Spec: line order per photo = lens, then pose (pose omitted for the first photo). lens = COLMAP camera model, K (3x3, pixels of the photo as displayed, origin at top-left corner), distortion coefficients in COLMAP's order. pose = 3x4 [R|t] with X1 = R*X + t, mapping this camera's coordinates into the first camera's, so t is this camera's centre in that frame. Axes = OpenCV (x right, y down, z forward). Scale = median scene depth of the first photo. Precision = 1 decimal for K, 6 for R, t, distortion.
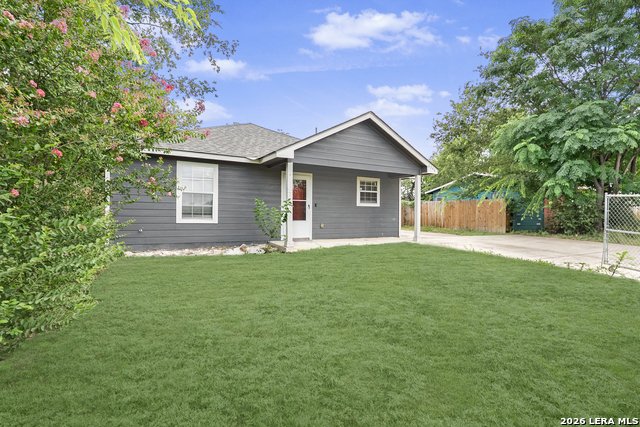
lens RADIAL K [[294.7, 0, 315.7], [0, 294.7, 210.4], [0, 0, 1]] dist [0.001648, 0.000523]
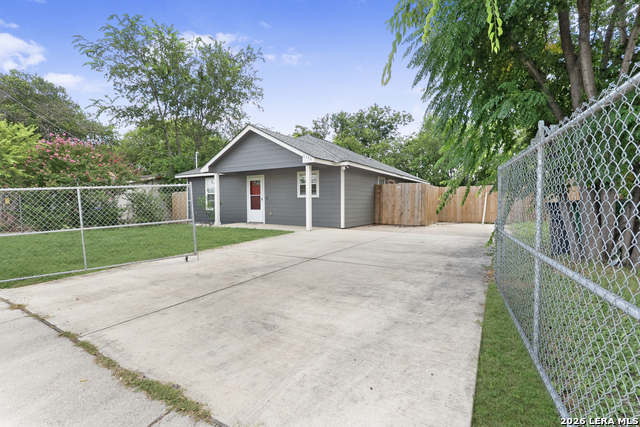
lens RADIAL K [[294.7, 0, 319.9], [0, 294.7, 213.1], [0, 0, 1]] dist [0.001648, 0.000523]
pose [[0.487958, 0.022318, -0.872582, 1.311196], [0.015611, 0.999290, 0.034289, 0.007671], [0.872728, -0.030353, 0.487263, 0.575536]]
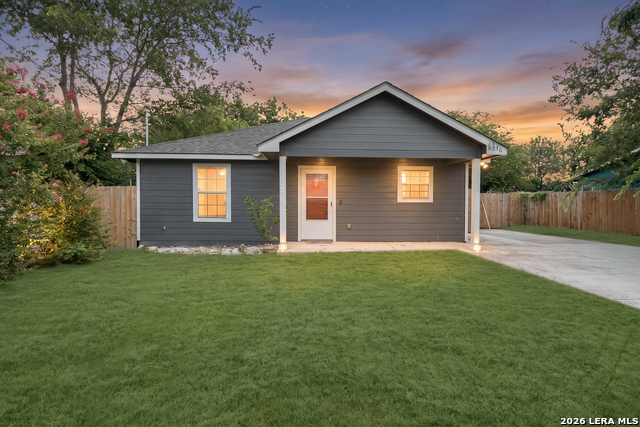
lens RADIAL K [[294.7, 0, 321.0], [0, 294.7, 218.5], [0, 0, 1]] dist [0.001648, 0.000523]
pose [[0.902934, 0.009091, -0.429684, 0.333910], [0.010493, 0.999012, 0.043187, -0.009163], [0.429652, -0.043503, 0.901946, 0.187338]]
